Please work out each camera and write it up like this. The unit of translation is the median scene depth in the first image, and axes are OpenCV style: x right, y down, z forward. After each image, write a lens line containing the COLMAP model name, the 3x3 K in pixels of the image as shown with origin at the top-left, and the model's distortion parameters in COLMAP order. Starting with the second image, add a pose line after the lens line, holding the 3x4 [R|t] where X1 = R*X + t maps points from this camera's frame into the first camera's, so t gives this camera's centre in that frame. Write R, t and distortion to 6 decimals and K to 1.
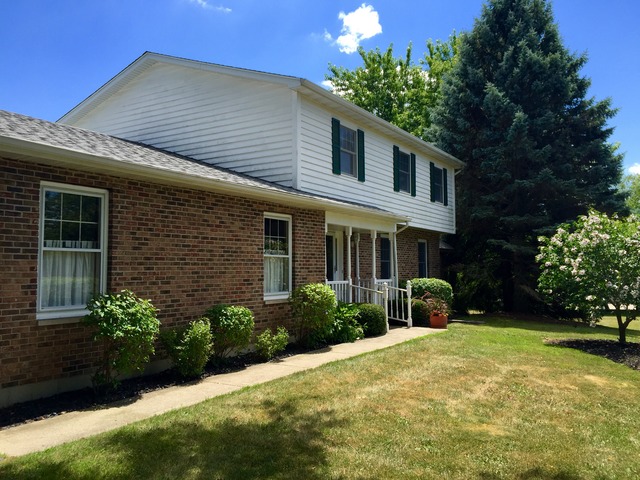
lens RADIAL K [[550.5, 0, 321.6], [0, 550.5, 227.1], [0, 0, 1]] dist [0.065024, -0.102284]
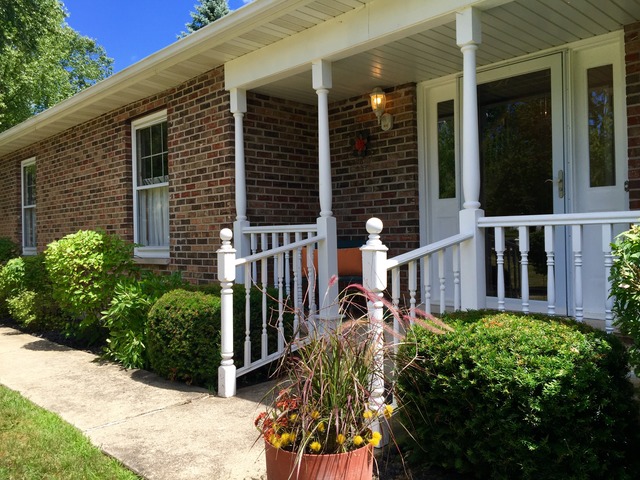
lens RADIAL K [[550.5, 0, 321.6], [0, 550.5, 227.1], [0, 0, 1]] dist [0.065024, -0.102284]
pose [[-0.242669, -0.000265, -0.970109, 0.364841], [0.103077, 0.994332, -0.026056, 0.104581], [0.964618, -0.106319, -0.241266, 1.046414]]
